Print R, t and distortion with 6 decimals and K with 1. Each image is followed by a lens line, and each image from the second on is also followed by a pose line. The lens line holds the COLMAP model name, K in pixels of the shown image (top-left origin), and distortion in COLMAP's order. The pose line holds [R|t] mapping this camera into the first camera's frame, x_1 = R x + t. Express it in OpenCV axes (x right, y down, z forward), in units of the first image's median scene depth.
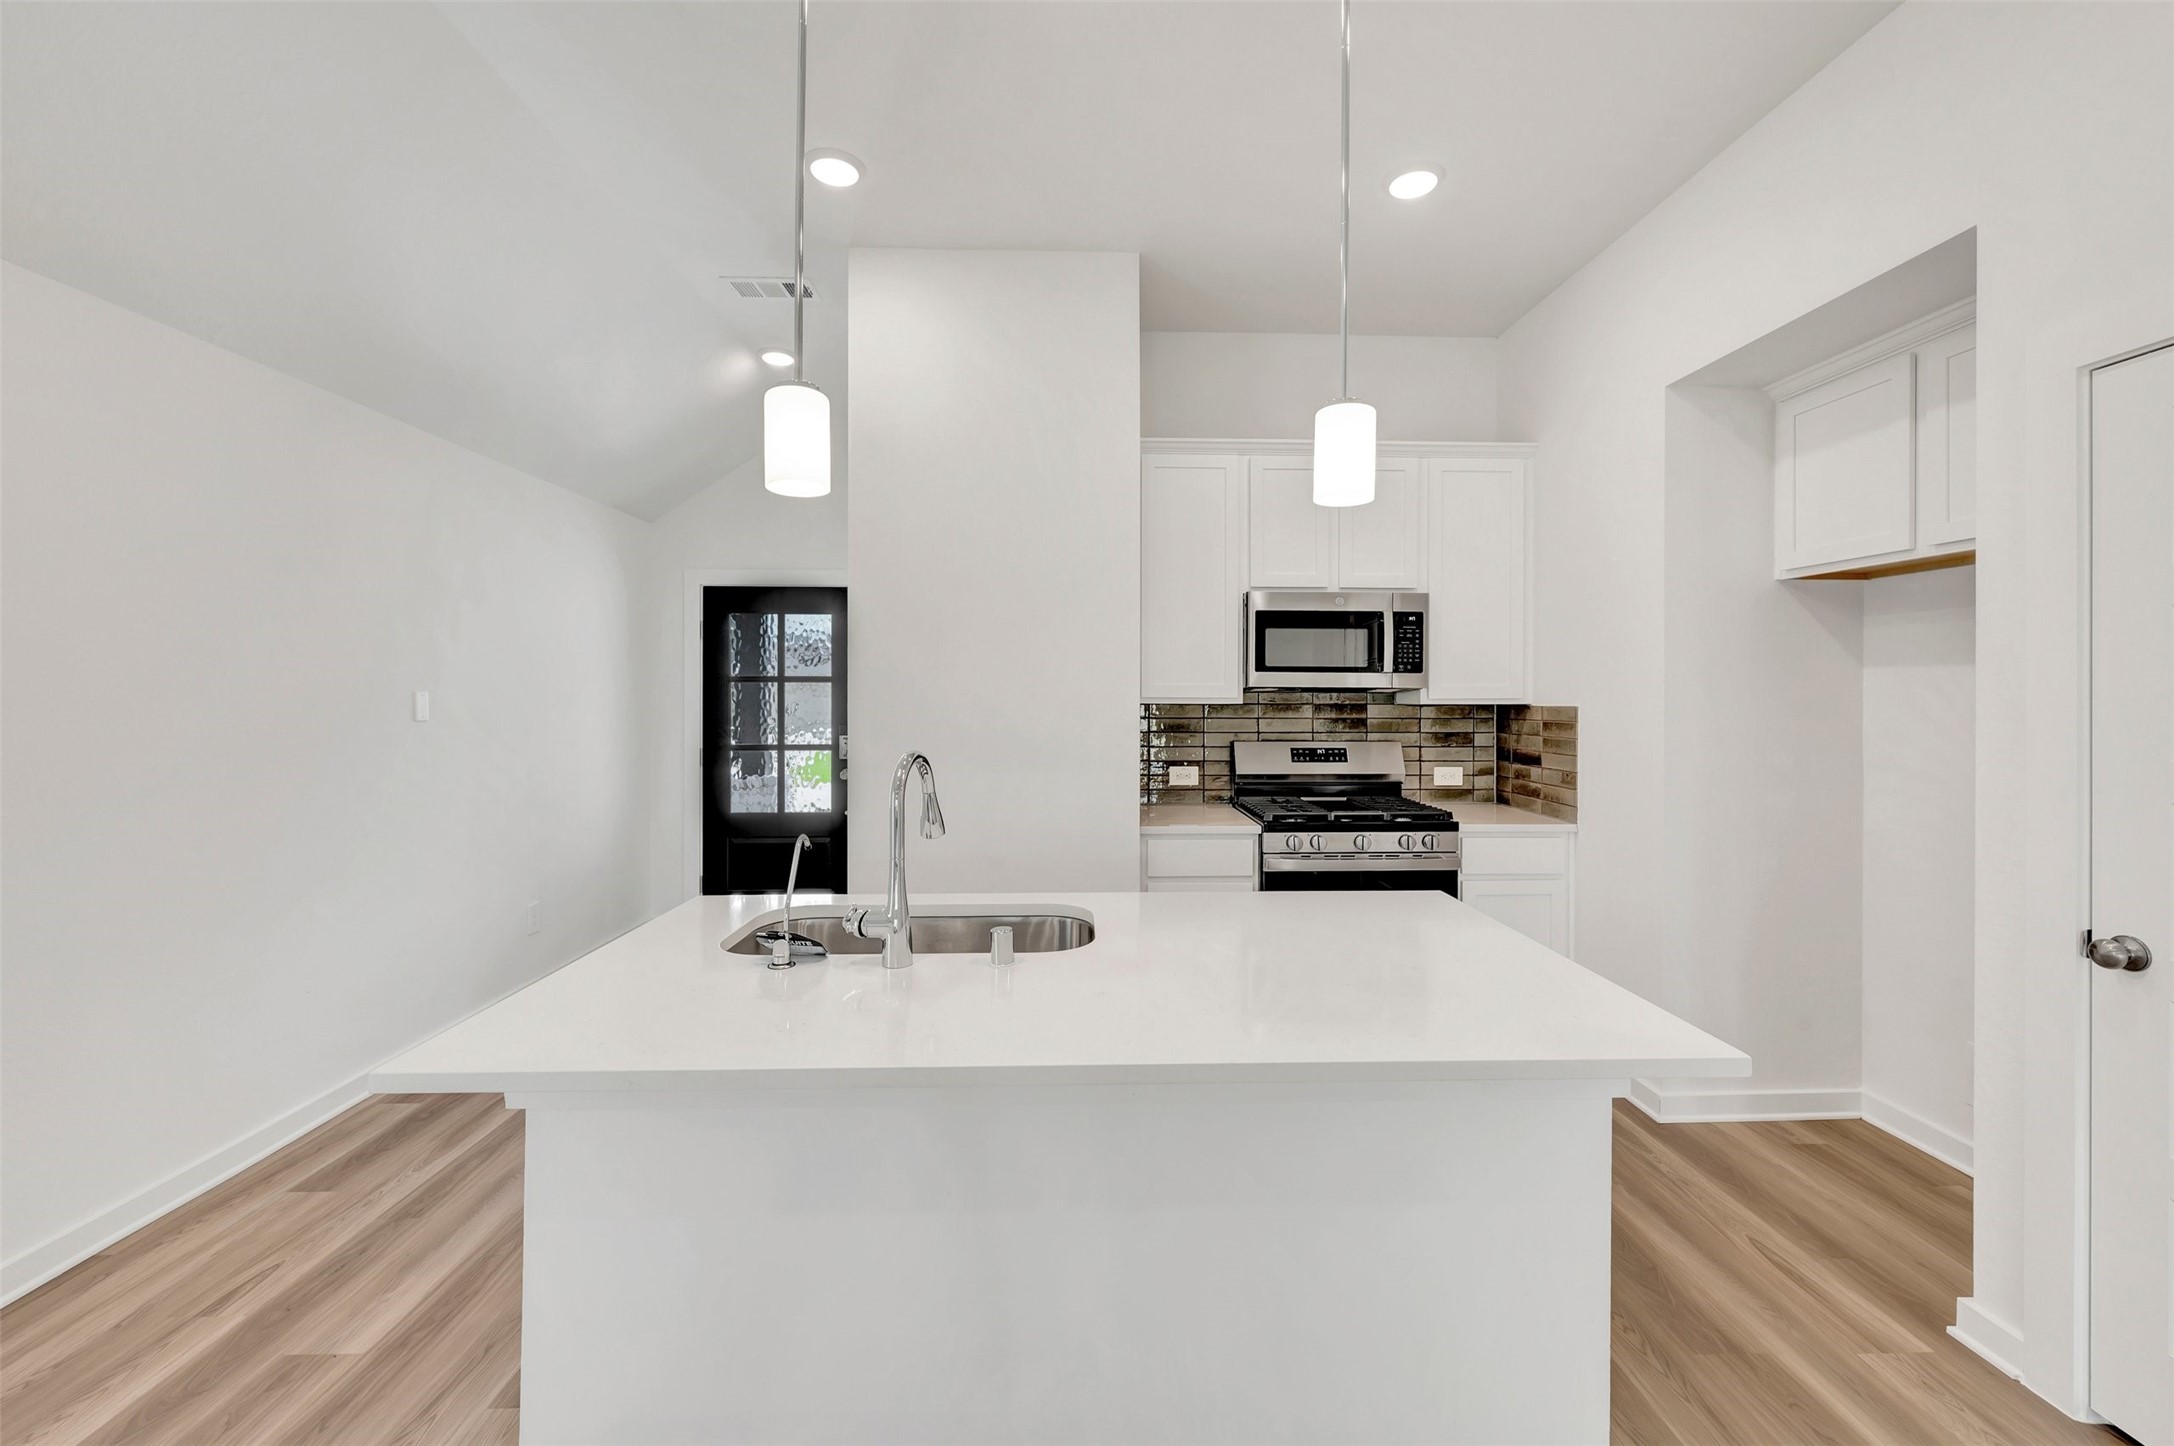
lens RADIAL K [[880.0, 0, 1100.4], [0, 880.0, 696.3], [0, 0, 1]] dist [-0.000203, 0.000251]
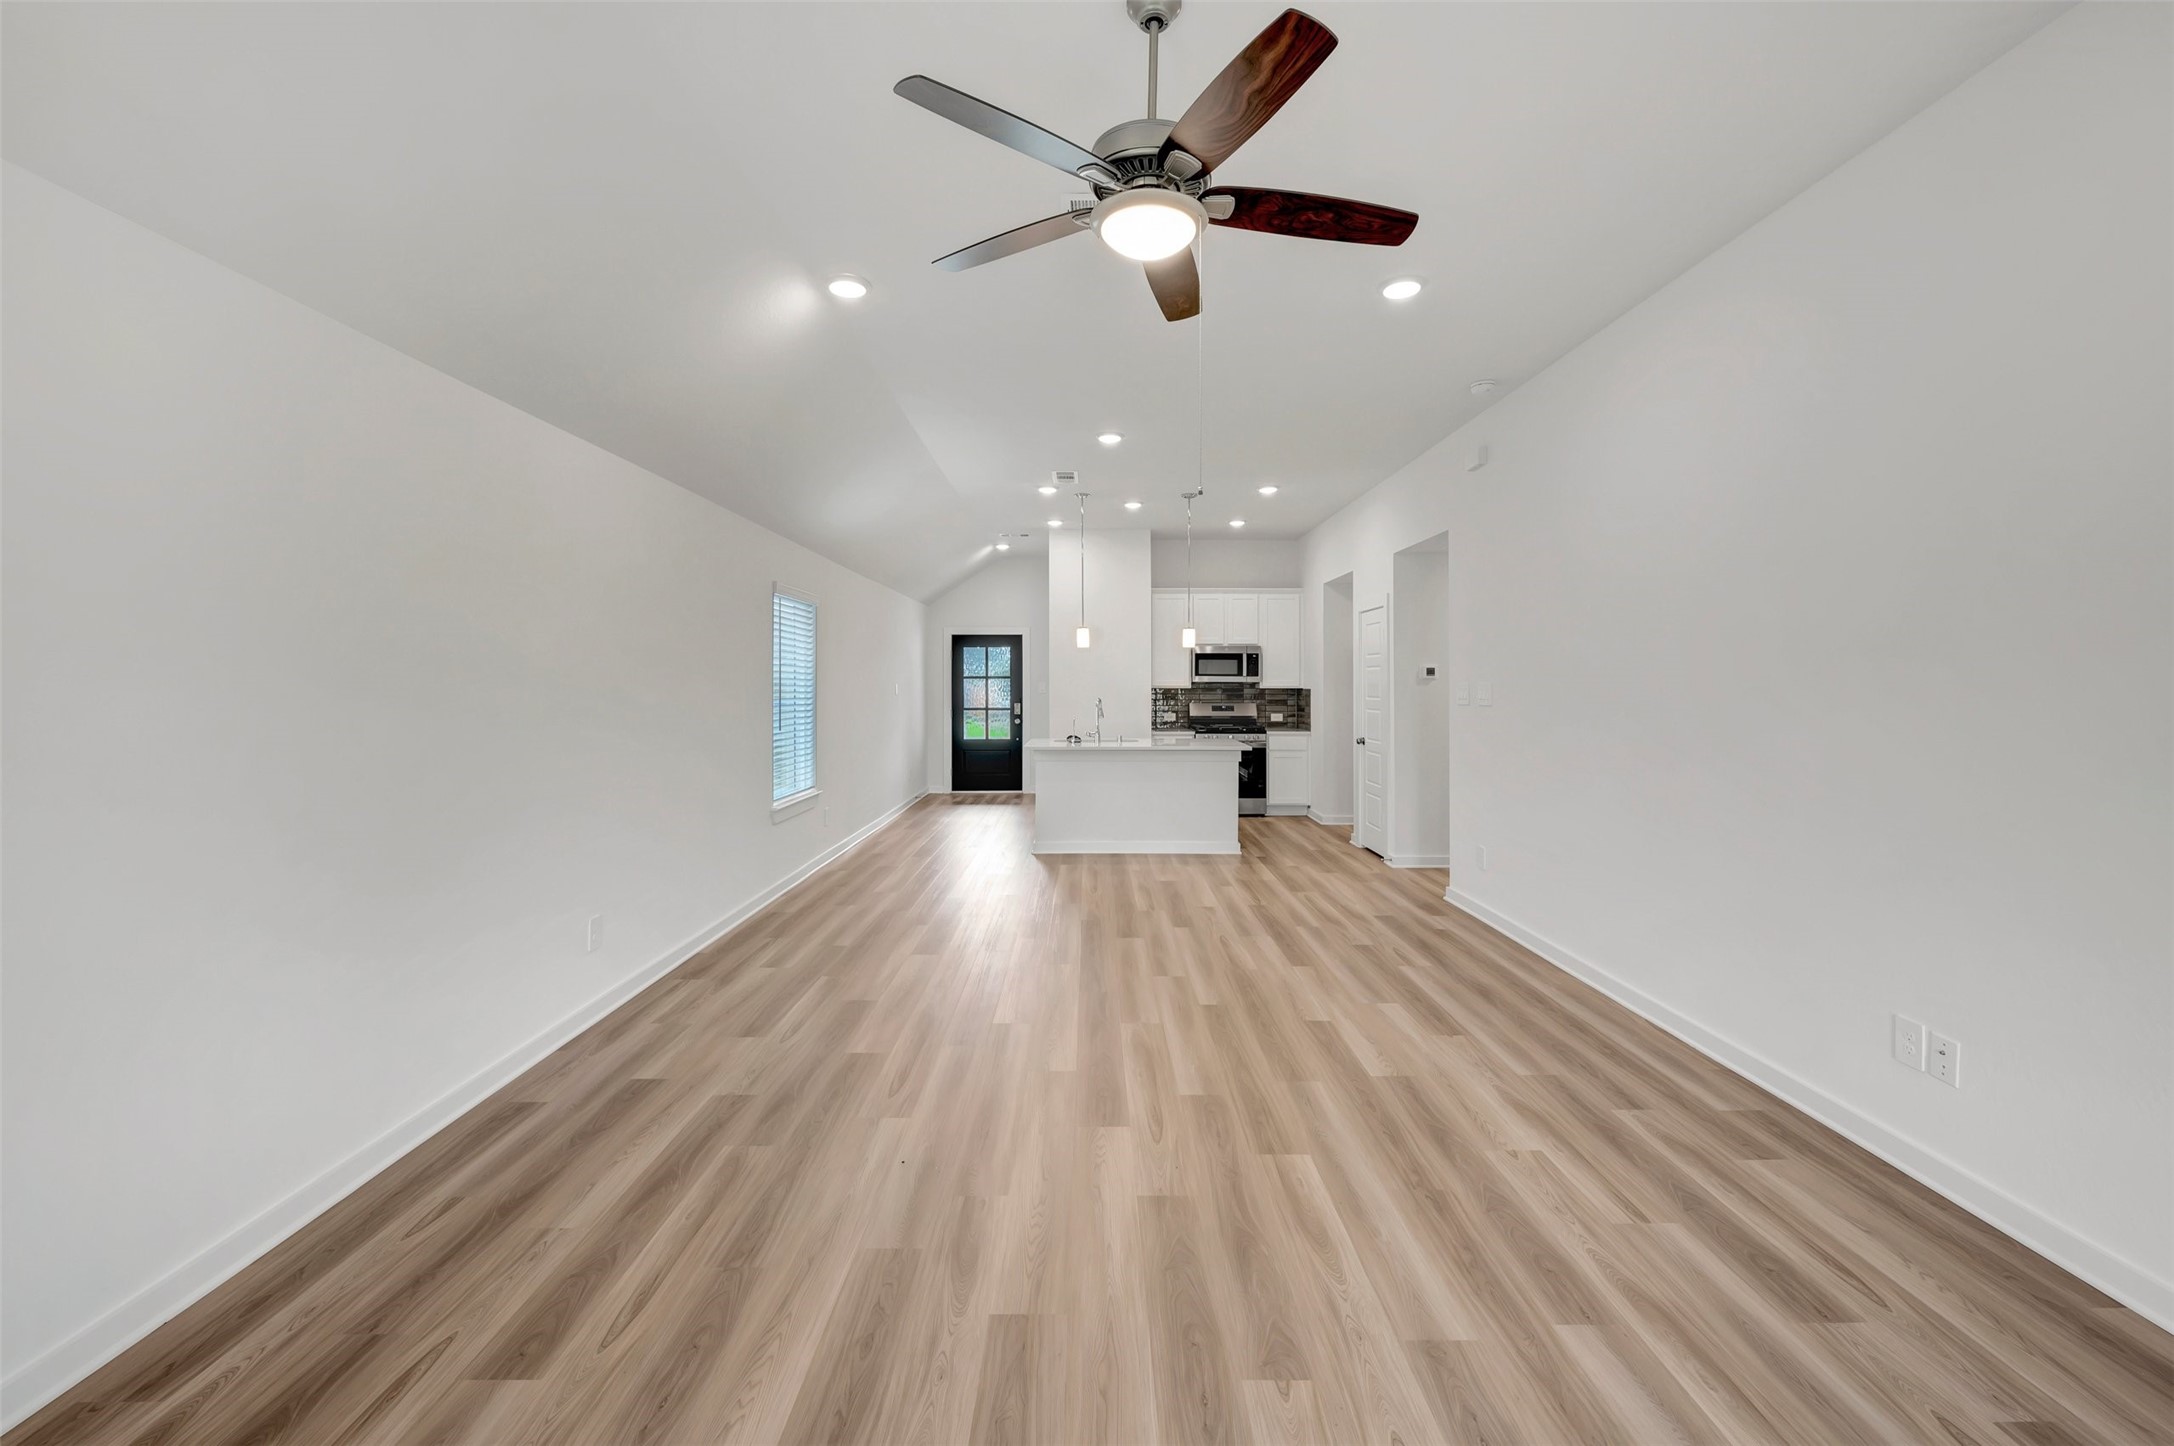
lens RADIAL K [[864.3, 0, 1090.1], [0, 864.3, 695.5], [0, 0, 1]] dist [-0.001039, -0.000233]
pose [[0.999252, -0.000127, -0.038673, -0.037650], [0.000625, 0.999917, 0.012867, -0.002827], [0.038668, -0.012882, 0.999169, -1.589866]]
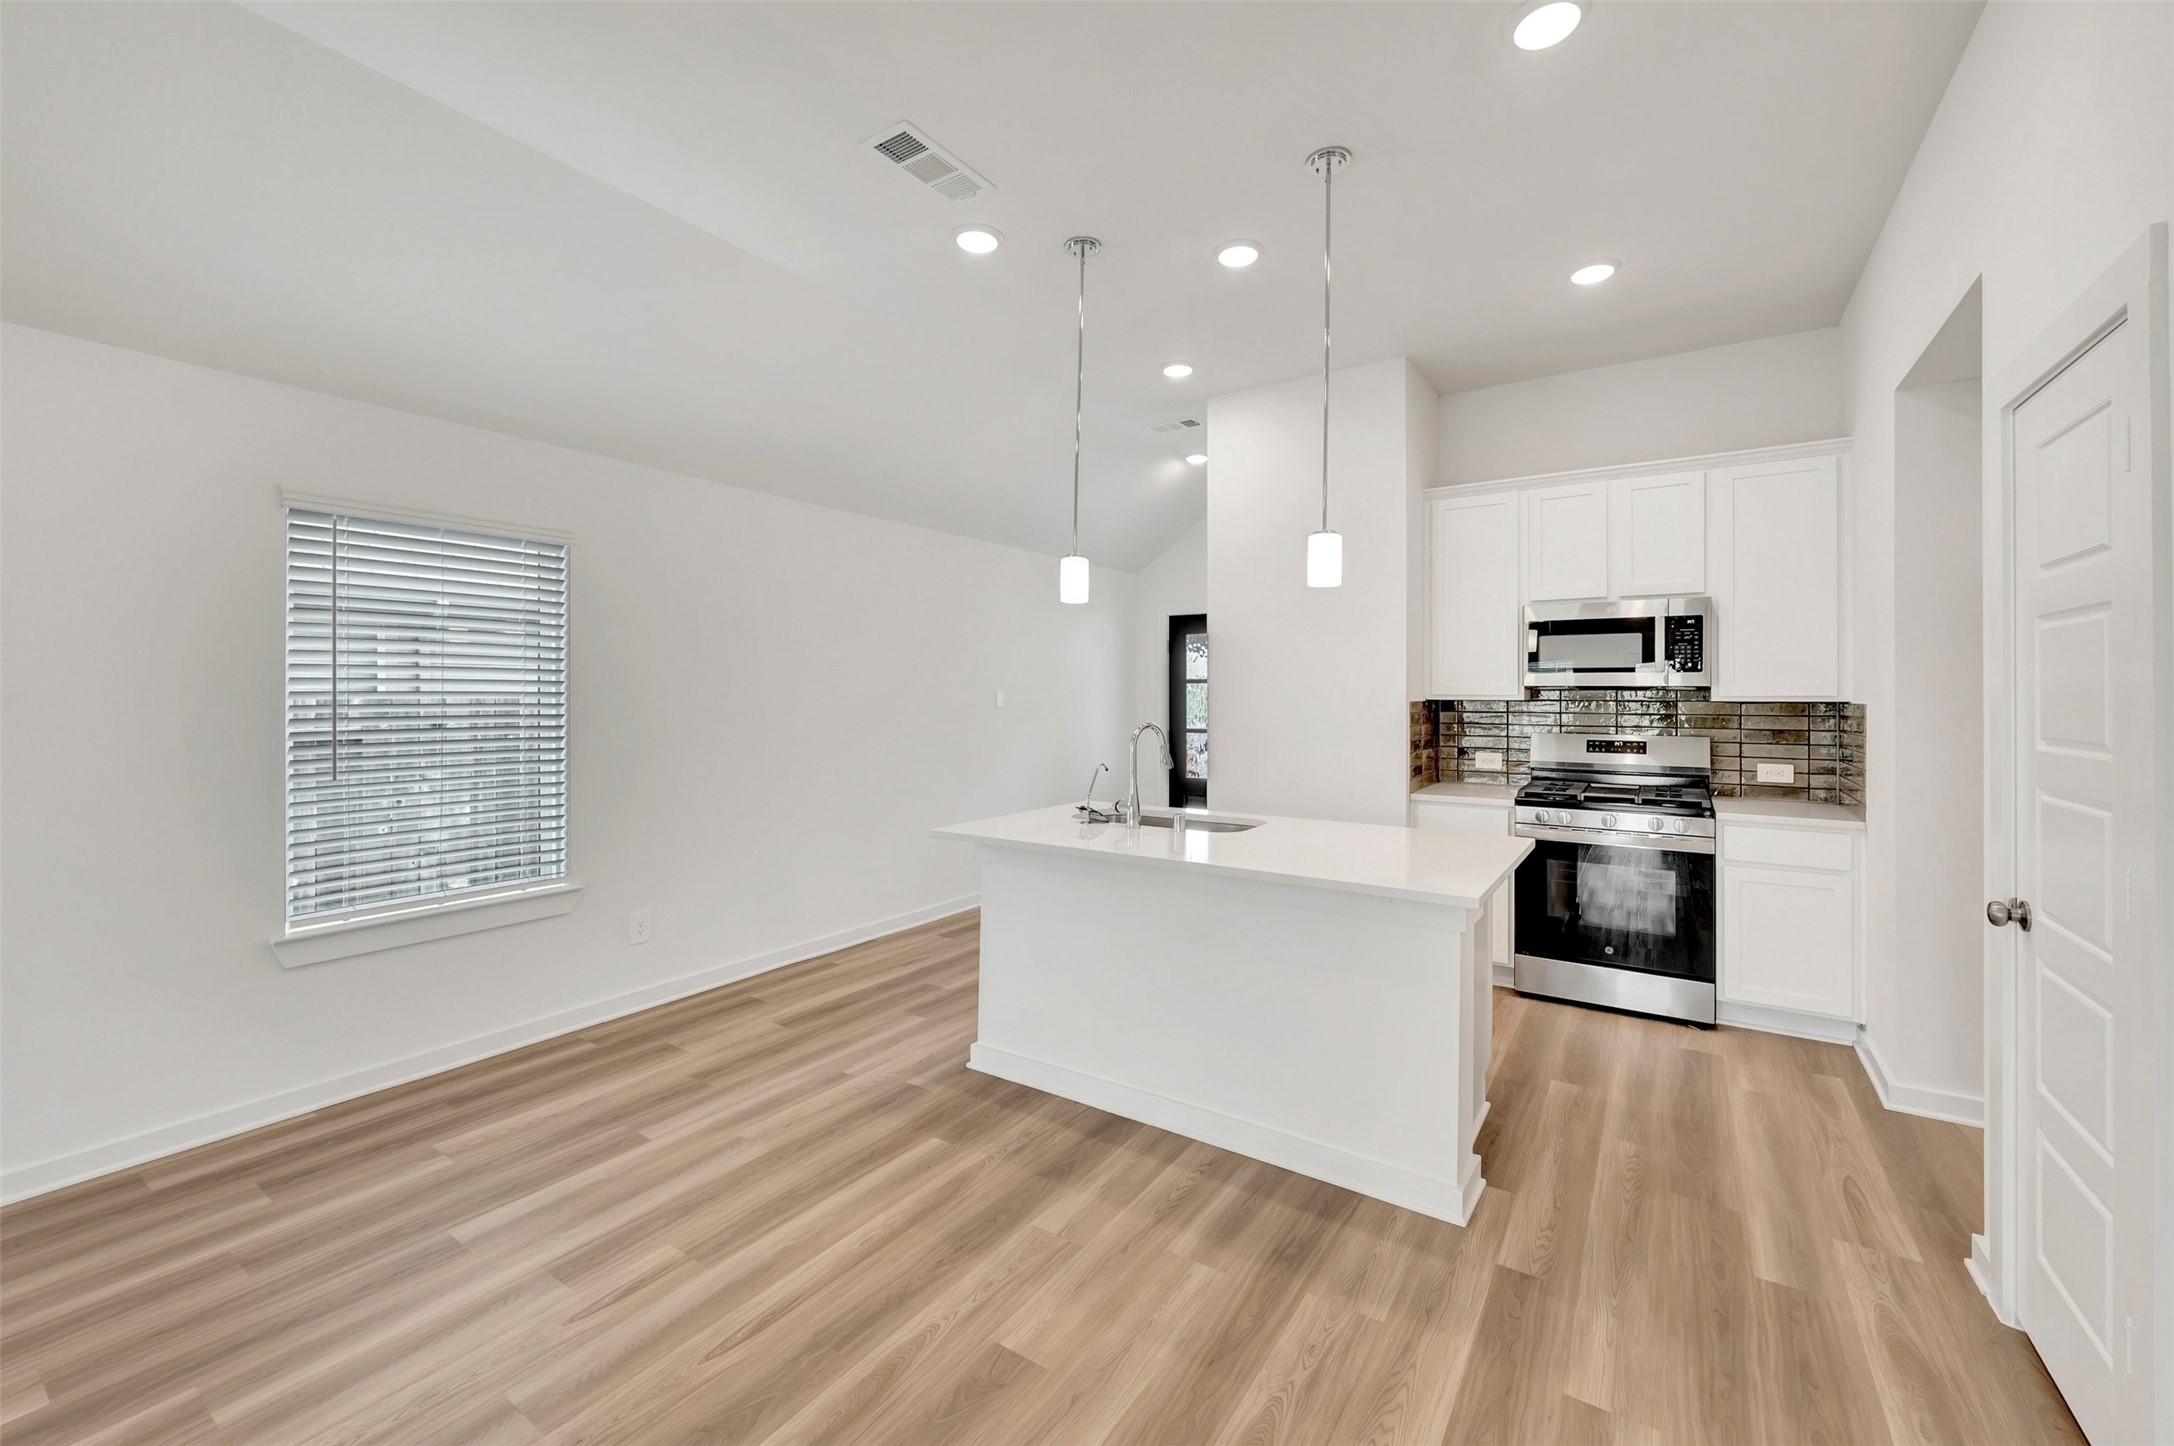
lens RADIAL K [[864.3, 0, 1090.1], [0, 864.3, 695.5], [0, 0, 1]] dist [-0.001039, -0.000233]
pose [[0.807464, 0.001266, -0.589916, 0.376637], [-0.000241, 0.999998, 0.001816, 0.000545], [0.589917, -0.001324, 0.807462, -0.283047]]
